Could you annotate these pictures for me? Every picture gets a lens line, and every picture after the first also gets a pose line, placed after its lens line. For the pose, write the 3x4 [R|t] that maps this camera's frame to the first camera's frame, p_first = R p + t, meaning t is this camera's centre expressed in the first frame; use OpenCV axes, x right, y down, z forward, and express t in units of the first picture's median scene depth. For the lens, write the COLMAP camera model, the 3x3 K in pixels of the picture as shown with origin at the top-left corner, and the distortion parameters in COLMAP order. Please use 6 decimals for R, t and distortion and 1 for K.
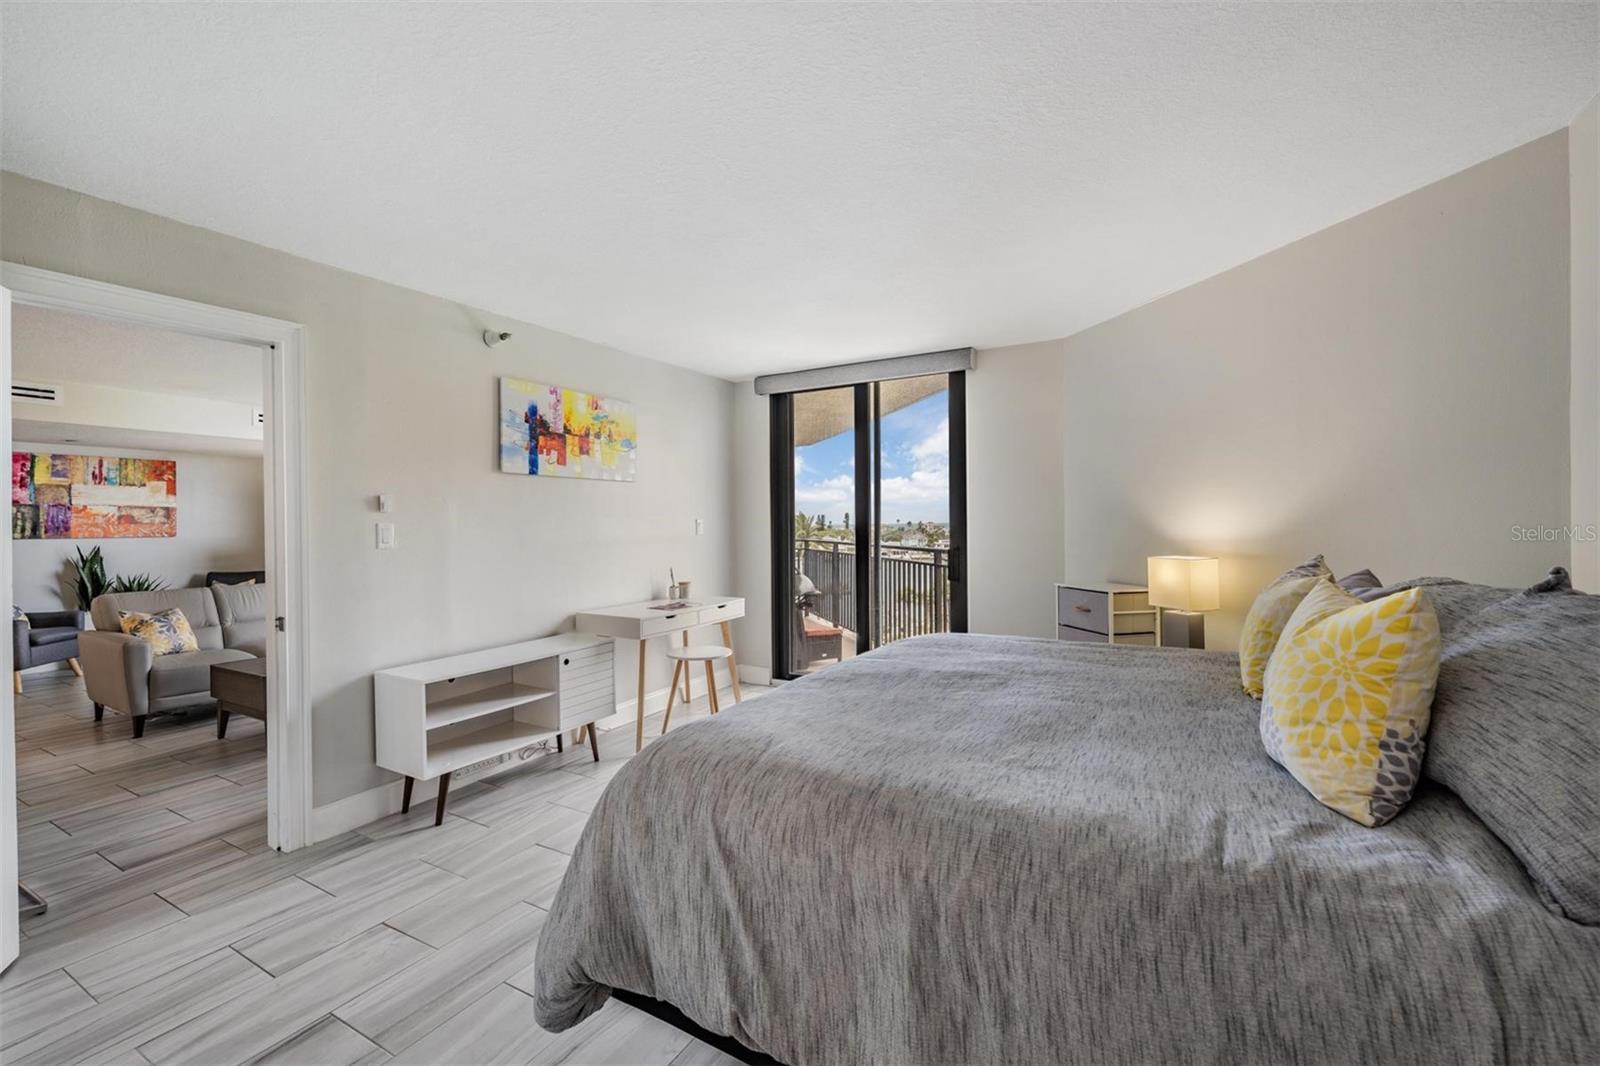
lens RADIAL K [[678.6, 0, 799.6], [0, 678.6, 522.9], [0, 0, 1]] dist [-0.000697, -0.000201]
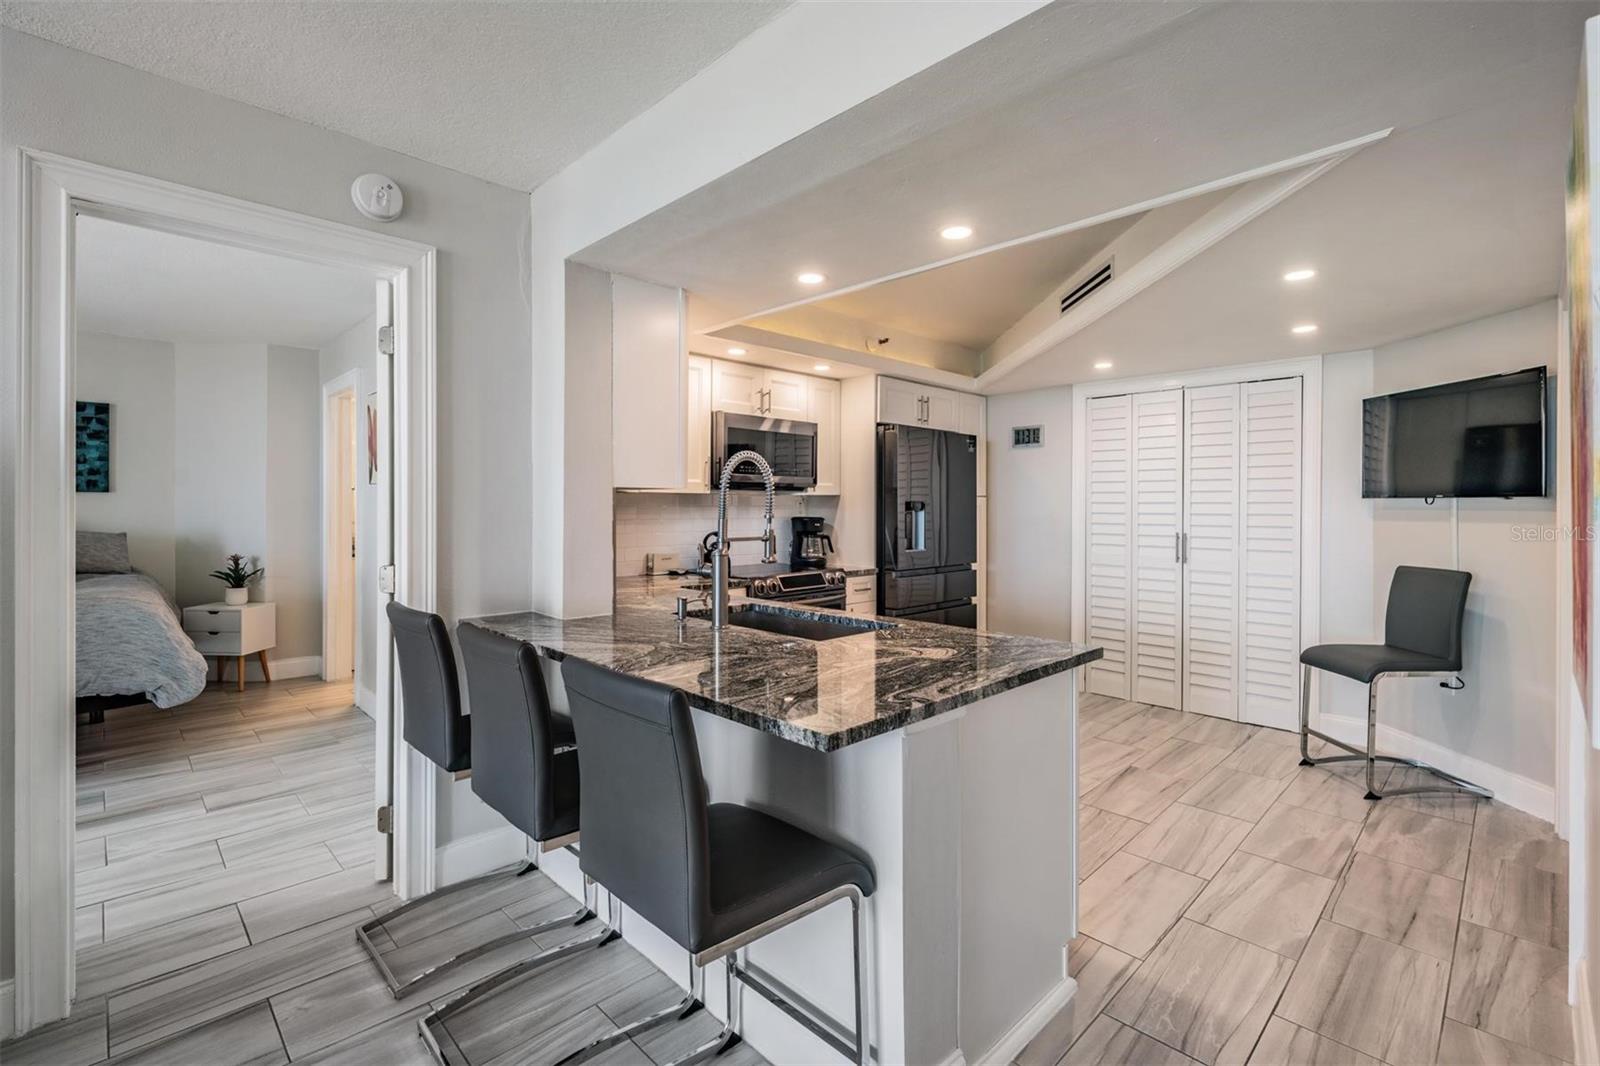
lens RADIAL K [[715.5, 0, 793.5], [0, 715.5, 509.5], [0, 0, 1]] dist [0.000820, 0.000021]
pose [[-0.962641, 0.009067, 0.270630, -0.698305], [0.009442, 0.999955, 0.000083, 0.012639], [-0.270617, 0.002635, -0.962683, 0.634828]]
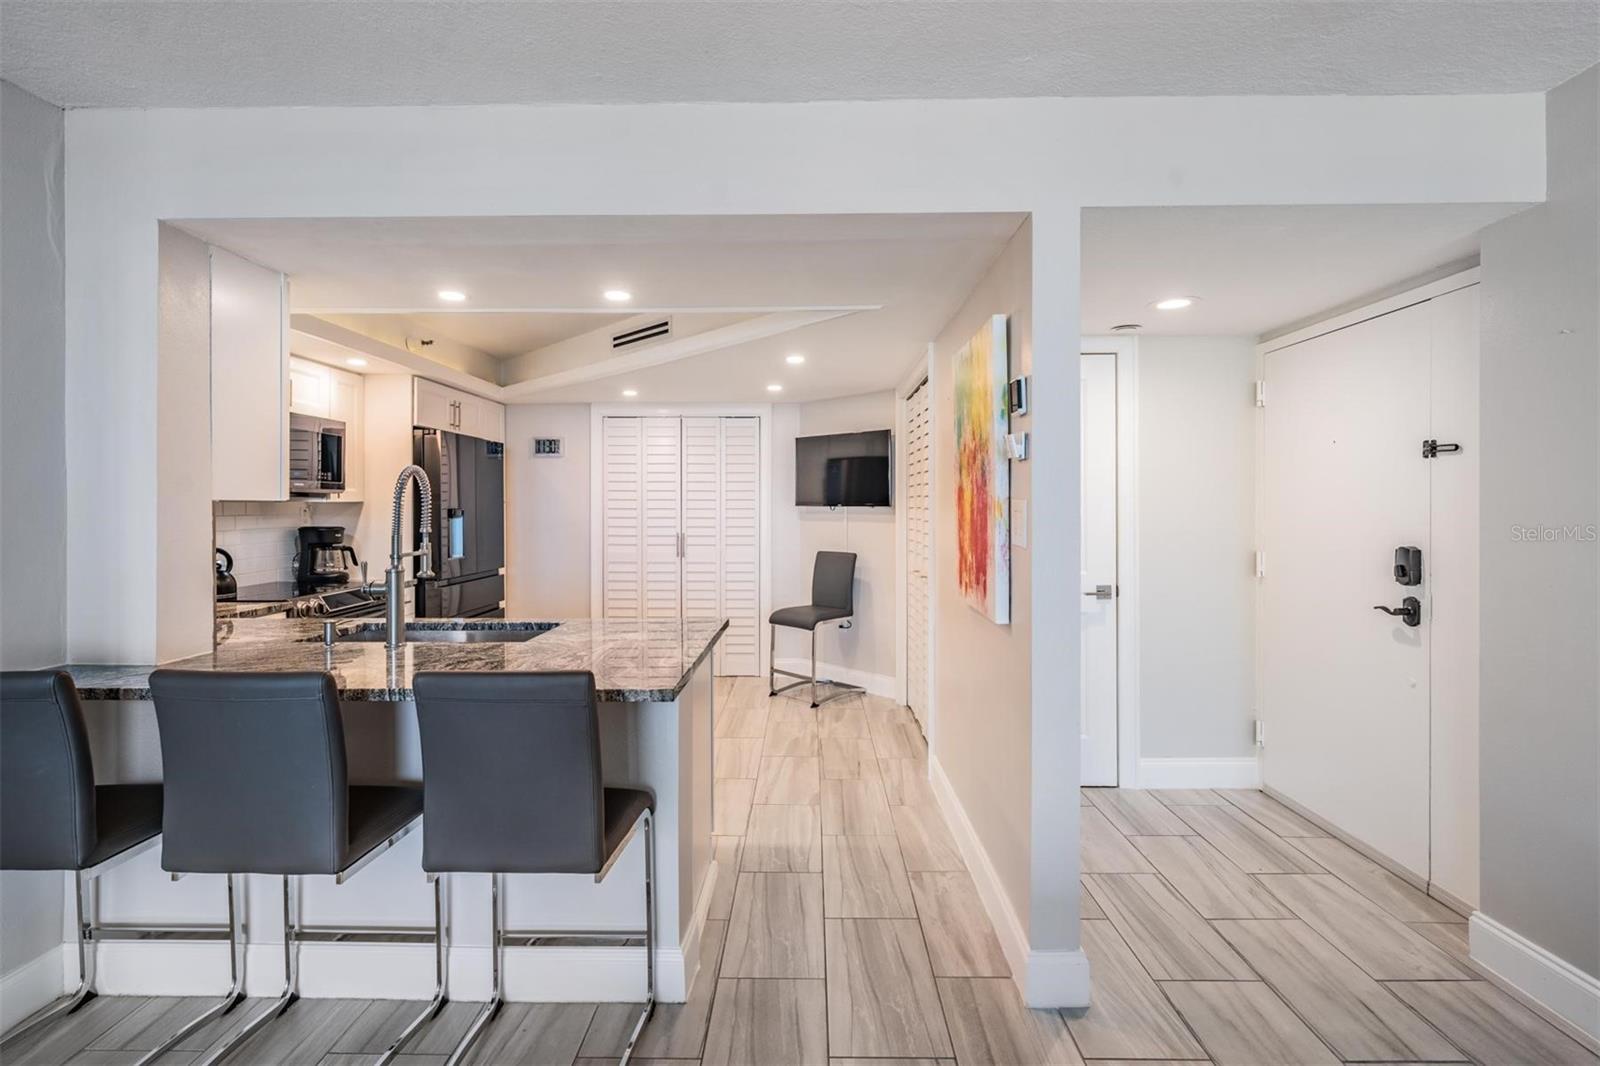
lens RADIAL K [[735.1, 0, 797.3], [0, 735.1, 509.6], [0, 0, 1]] dist [0.003032, 0.000259]
pose [[-0.875301, 0.014761, -0.483353, -0.566029], [0.011572, 0.999887, 0.009581, 0.003650], [0.483440, 0.002793, -0.875373, 0.710645]]
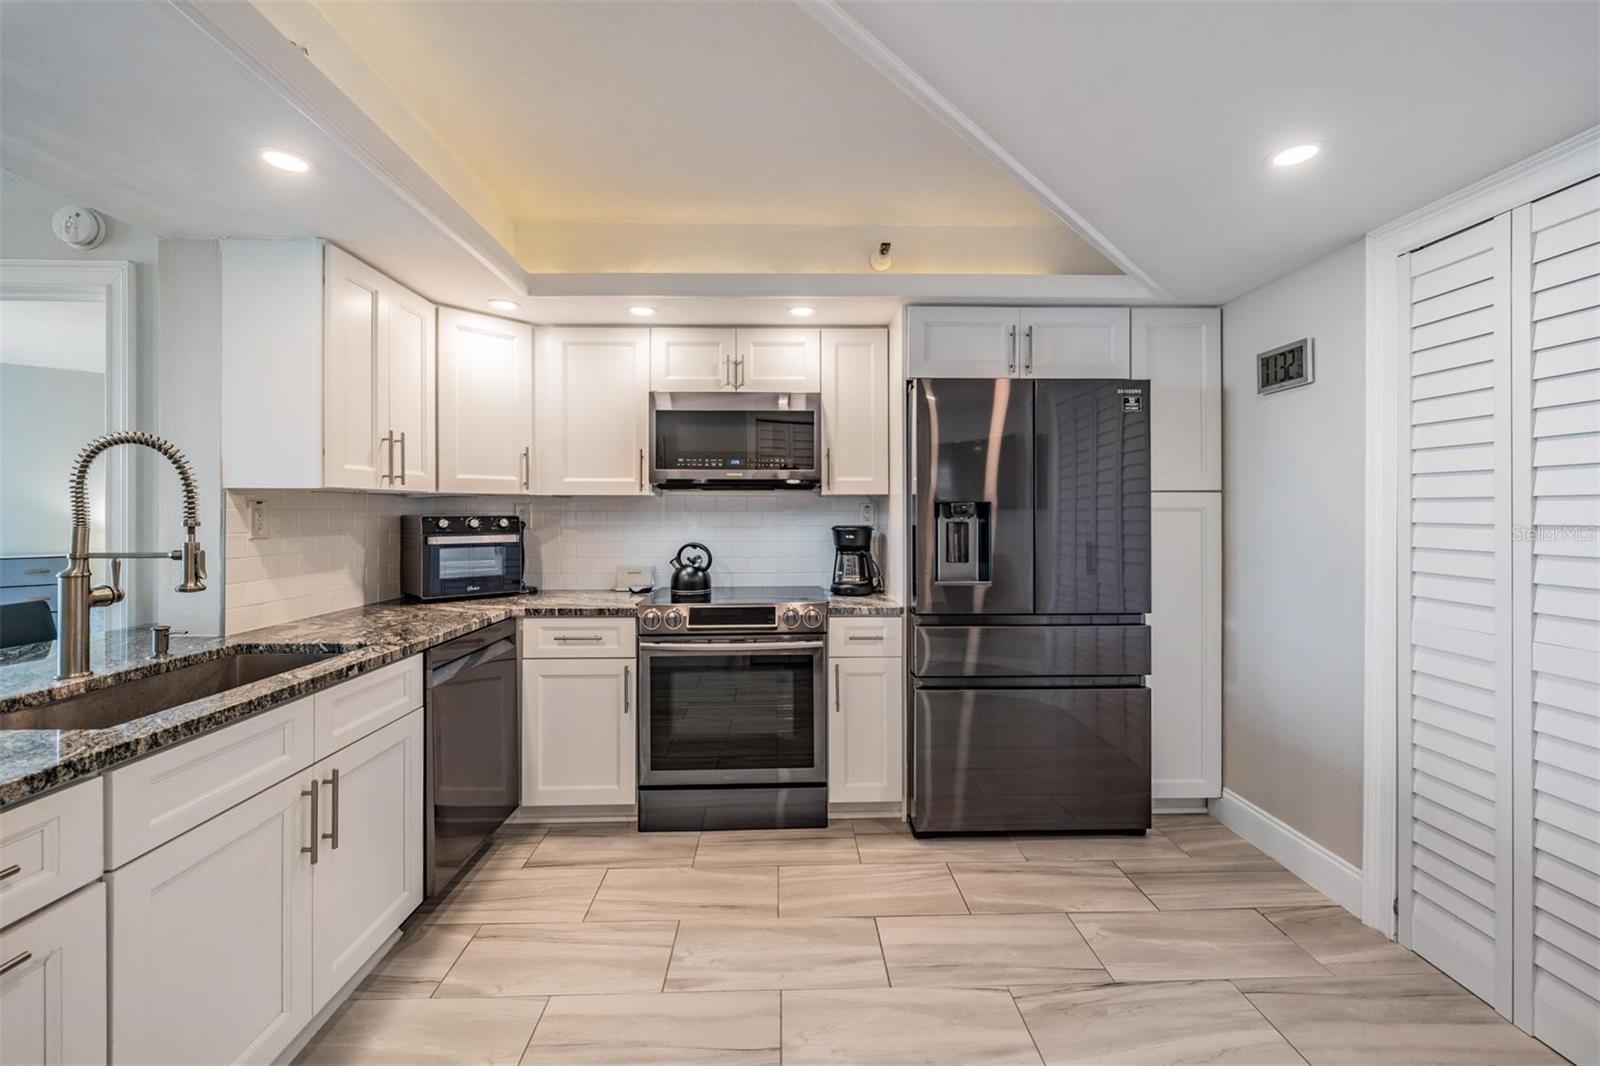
lens RADIAL K [[650.4, 0, 797.3], [0, 650.4, 512.7], [0, 0, 1]] dist [-0.001061, -0.000019]
pose [[-0.520537, 0.013145, 0.853738, -0.904117], [0.006013, 0.999913, -0.011729, 0.016309], [-0.853818, -0.000972, -0.520571, 0.201332]]
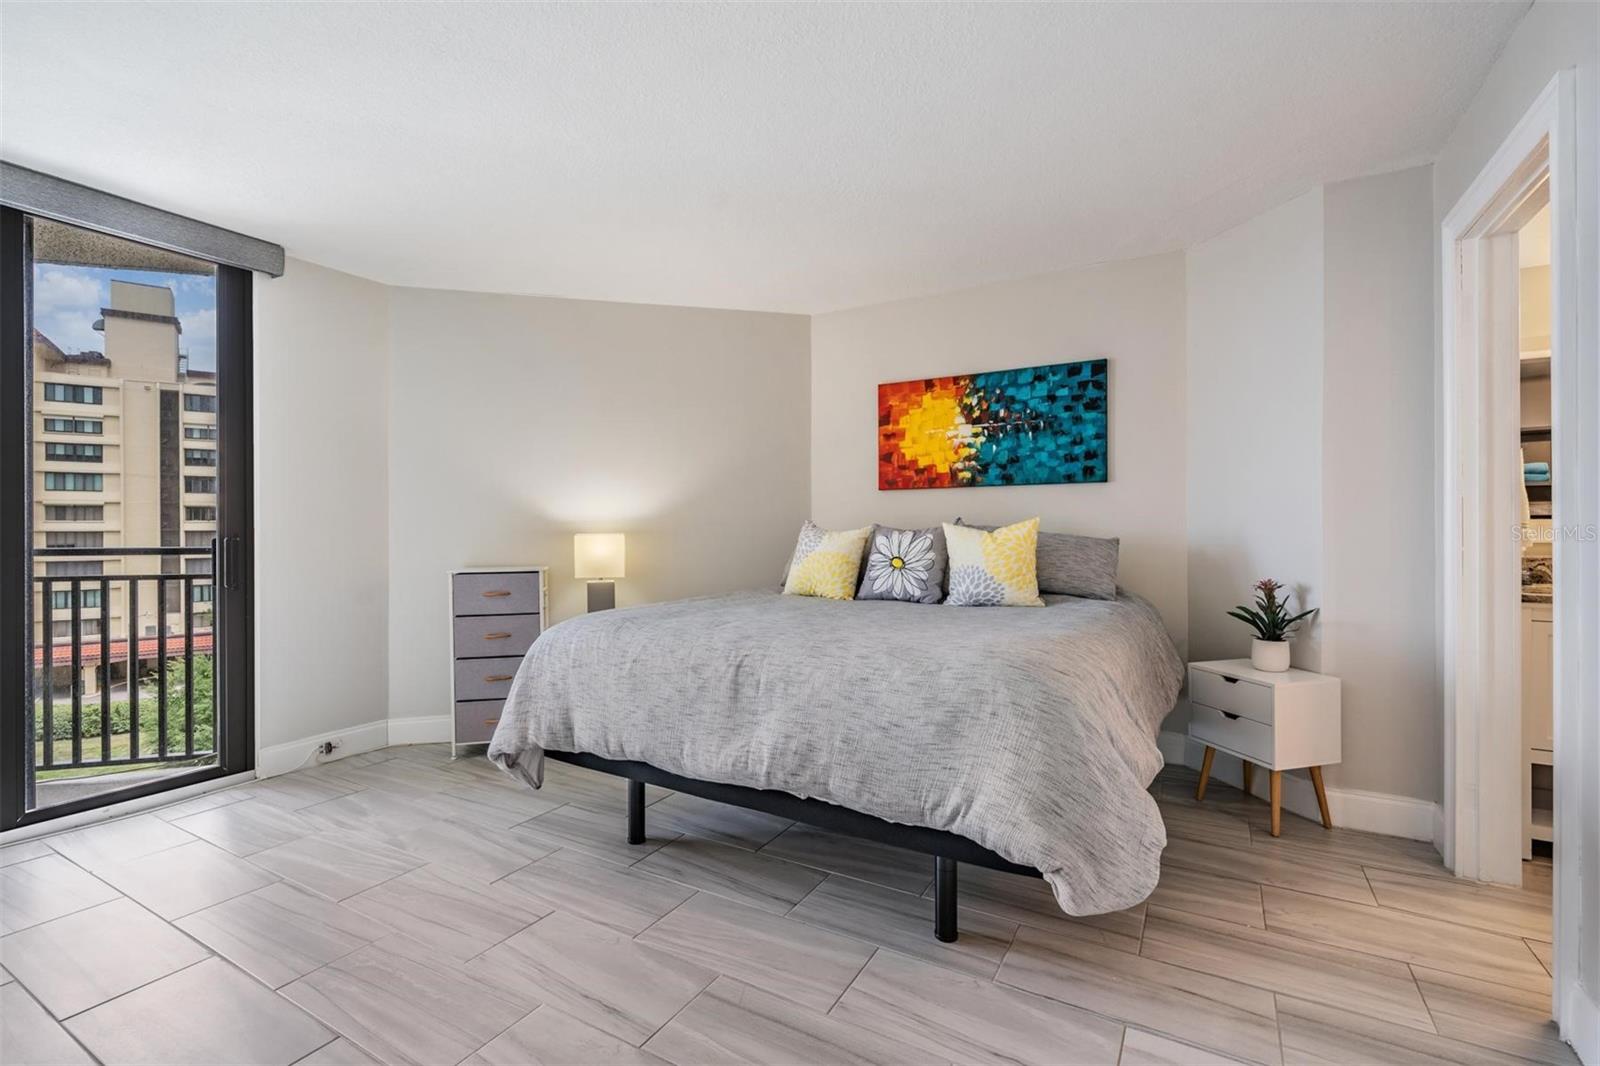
lens RADIAL K [[720.6, 0, 800.5], [0, 720.6, 524.5], [0, 0, 1]] dist [0.001558, -0.000600]
pose [[-0.004326, 0.016095, 0.999861, -0.335703], [0.004653, 0.999860, -0.016075, 0.027963], [-0.999980, 0.004583, -0.004400, 0.331427]]
